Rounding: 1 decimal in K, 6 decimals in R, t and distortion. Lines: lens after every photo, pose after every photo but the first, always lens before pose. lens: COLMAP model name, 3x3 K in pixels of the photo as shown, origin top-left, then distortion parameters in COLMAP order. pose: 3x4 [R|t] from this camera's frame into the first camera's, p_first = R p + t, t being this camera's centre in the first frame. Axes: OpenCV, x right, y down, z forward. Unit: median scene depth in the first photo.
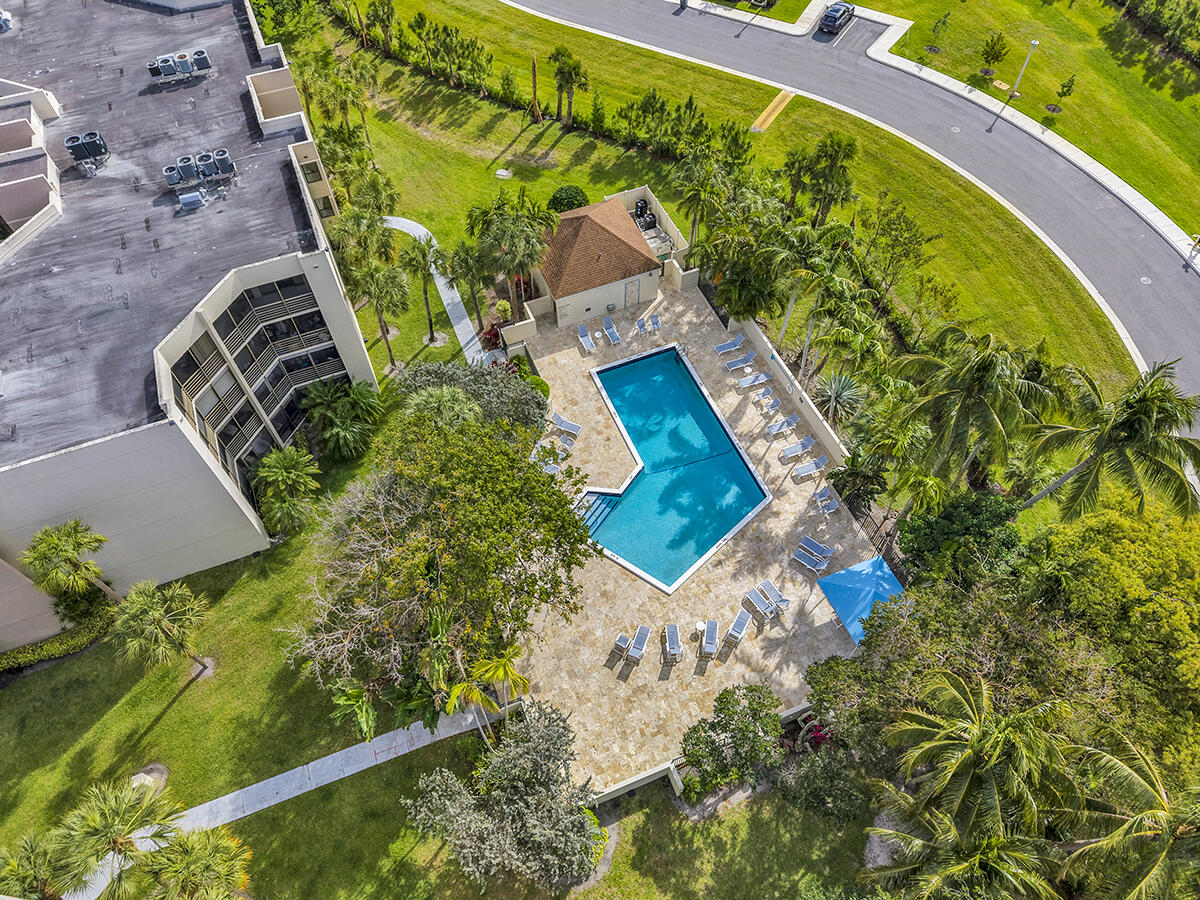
lens RADIAL K [[801.9, 0, 599.4], [0, 801.9, 449.6], [0, 0, 1]] dist [0.033694, -0.032631]
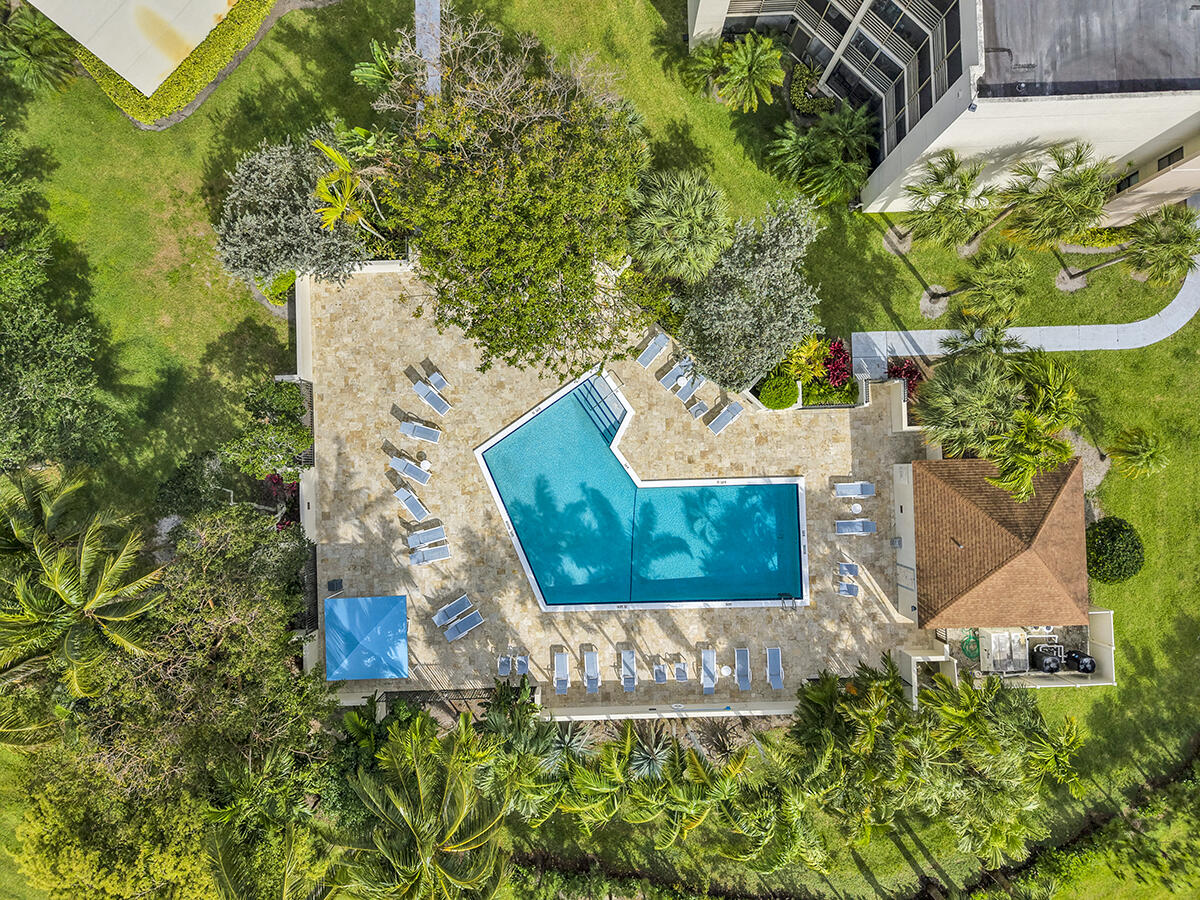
lens RADIAL K [[801.9, 0, 599.4], [0, 801.9, 449.6], [0, 0, 1]] dist [0.033694, -0.032631]
pose [[-0.345188, 0.938534, 0.000489, 0.030727], [-0.754357, -0.277758, 0.594808, -0.413236], [0.558383, 0.204952, 0.803868, 0.287462]]
